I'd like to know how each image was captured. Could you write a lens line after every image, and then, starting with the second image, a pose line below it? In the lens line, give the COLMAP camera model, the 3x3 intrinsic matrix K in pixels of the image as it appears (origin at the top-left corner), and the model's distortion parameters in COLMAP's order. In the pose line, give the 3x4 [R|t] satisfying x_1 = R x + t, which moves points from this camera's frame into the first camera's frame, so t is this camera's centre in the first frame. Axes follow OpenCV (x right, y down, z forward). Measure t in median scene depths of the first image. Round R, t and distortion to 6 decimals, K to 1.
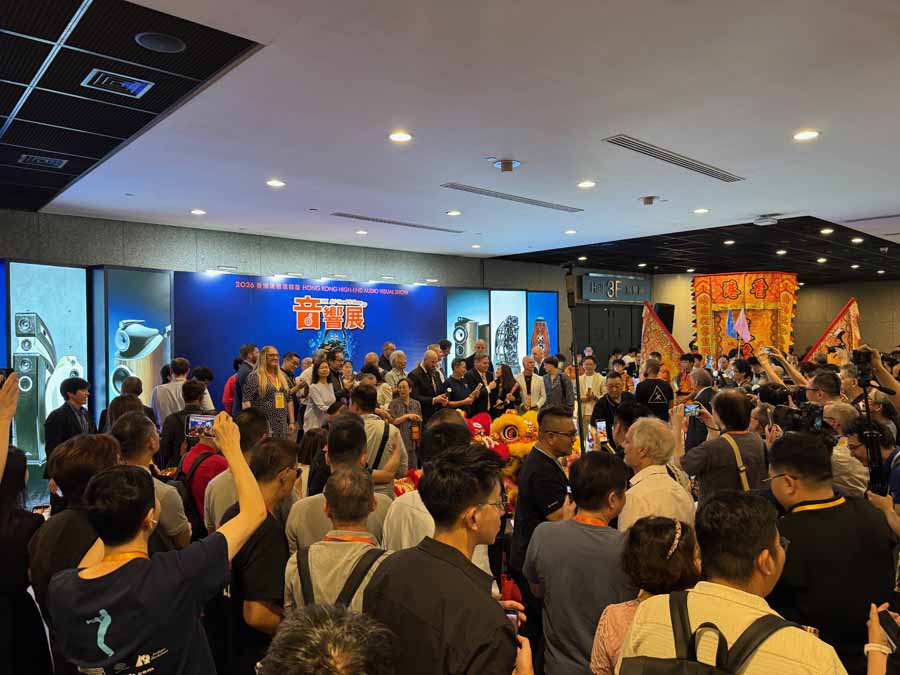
lens RADIAL K [[632.9, 0, 450.5], [0, 632.9, 341.0], [0, 0, 1]] dist [0.137008, -0.221123]
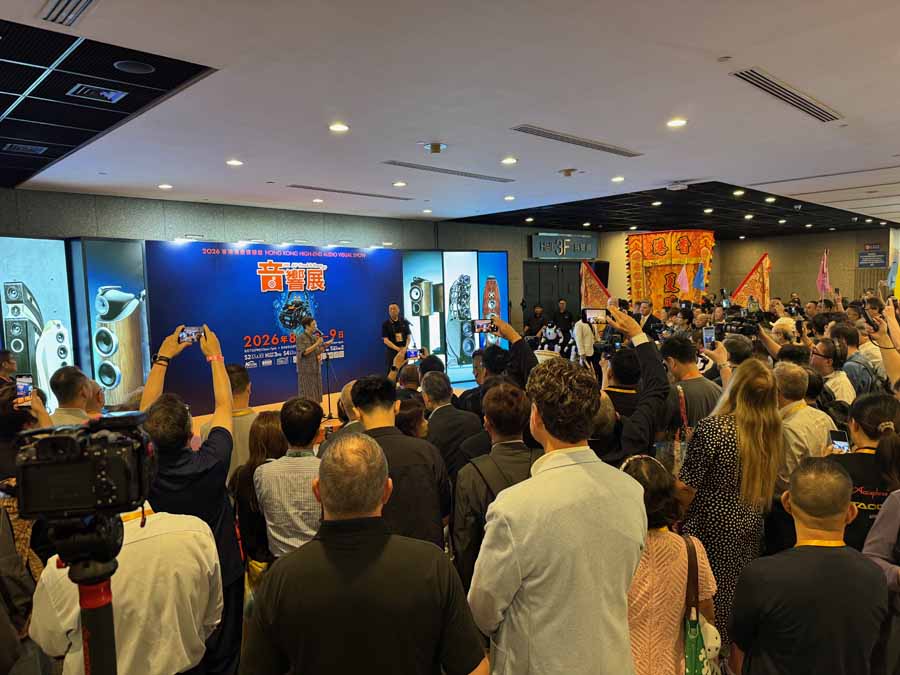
lens RADIAL K [[632.9, 0, 450.5], [0, 632.9, 341.0], [0, 0, 1]] dist [0.137008, -0.221123]
pose [[0.998917, -0.024194, 0.039743, 0.034356], [0.021474, 0.997488, 0.067499, -0.000857], [-0.041276, -0.066573, 0.996927, -0.104519]]
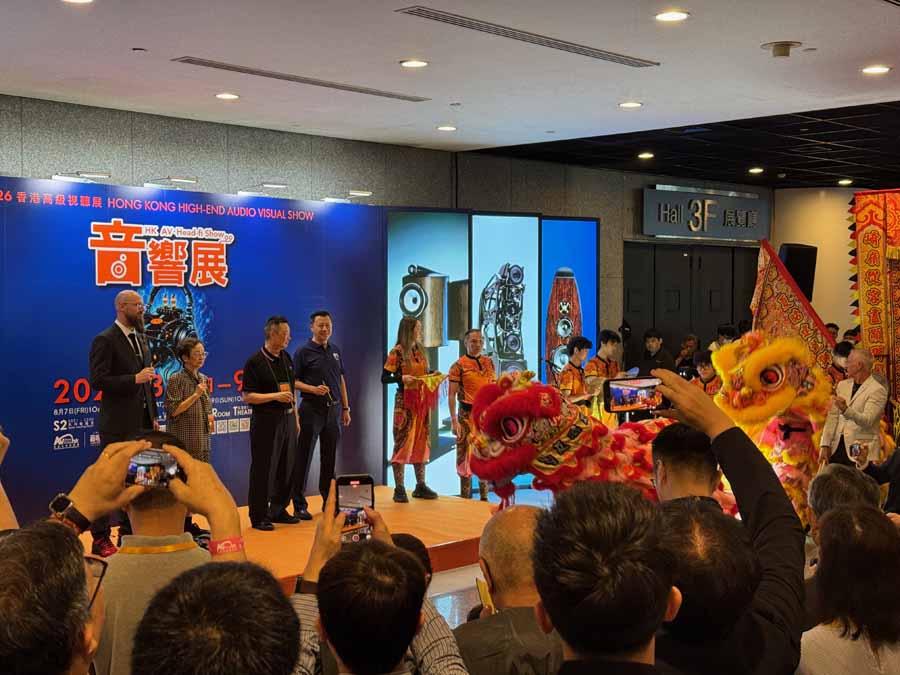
lens RADIAL K [[1258.6, 0, 459.4], [0, 1258.6, 339.4], [0, 0, 1]] dist [0.170117, -0.260603]
pose [[0.997344, 0.007075, 0.072491, -0.024535], [-0.008394, 0.999804, 0.017913, 0.004314], [-0.072350, -0.018473, 0.997208, -0.031682]]
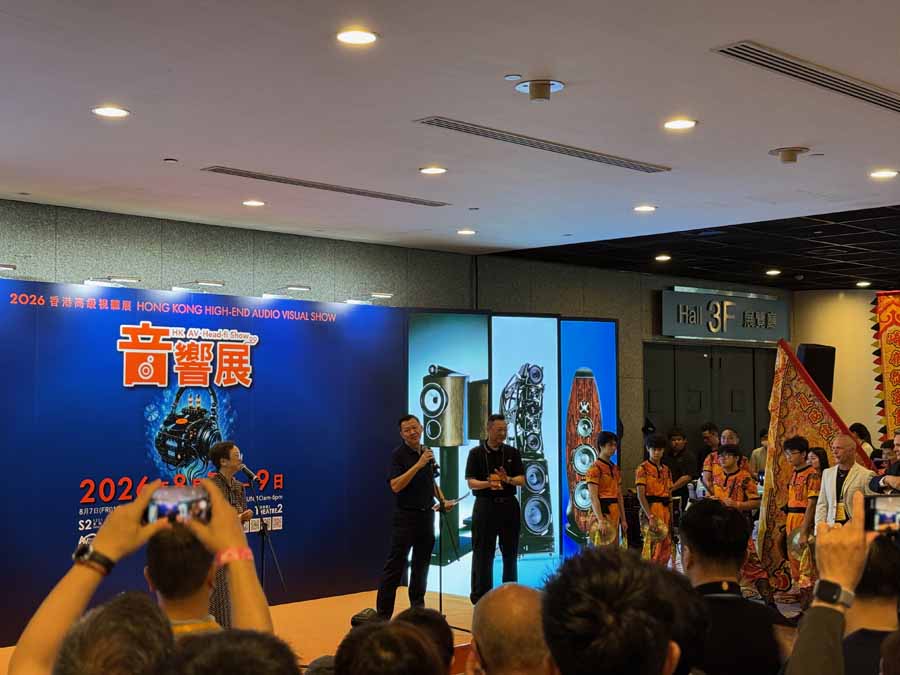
lens RADIAL K [[1259.8, 0, 453.2], [0, 1259.8, 338.3], [0, 0, 1]] dist [0.141289, -0.068763]
pose [[0.998826, 0.009614, 0.047474, -0.021235], [-0.006553, 0.997914, -0.064222, 0.007509], [-0.047992, 0.063835, 0.996806, -0.046288]]
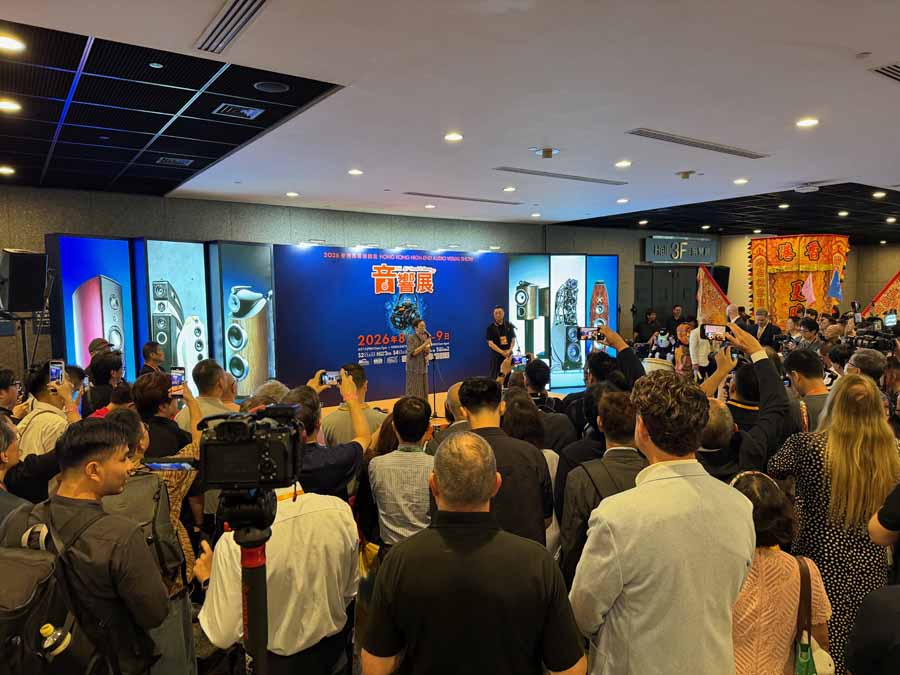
lens RADIAL K [[632.9, 0, 450.5], [0, 632.9, 341.0], [0, 0, 1]] dist [0.137008, -0.221123]
pose [[0.992398, 0.005509, -0.122945, 0.033199], [0.002085, 0.998102, 0.061554, -0.002636], [0.123050, -0.061343, 0.990503, -0.114102]]
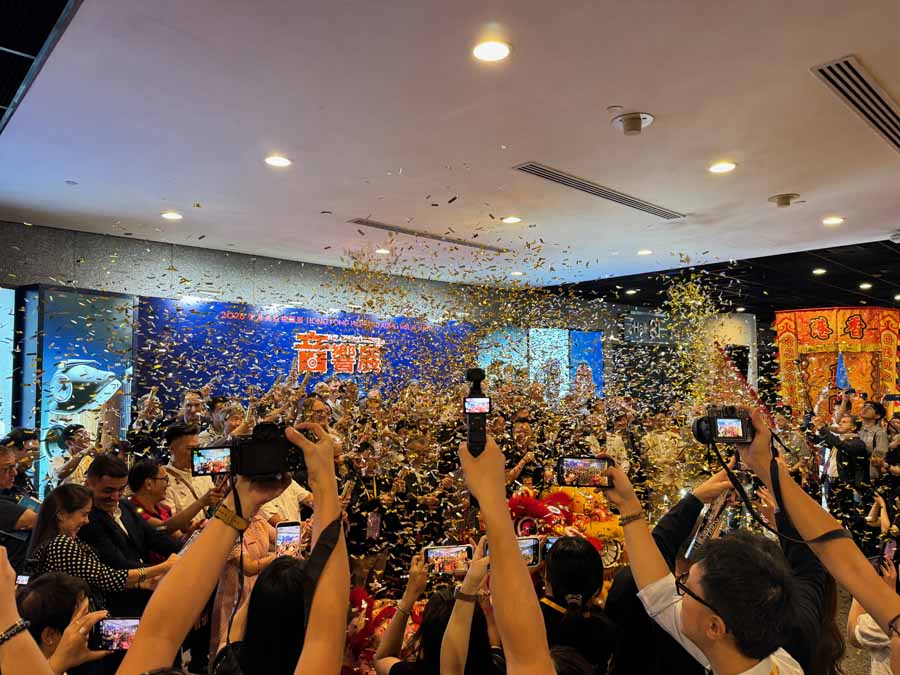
lens RADIAL K [[628.3, 0, 455.0], [0, 628.3, 342.3], [0, 0, 1]] dist [0.074492, -0.089808]
pose [[0.999830, 0.005076, 0.017746, -0.058504], [-0.003839, 0.997608, -0.069025, -0.002856], [-0.018054, 0.068945, 0.997457, 0.208079]]
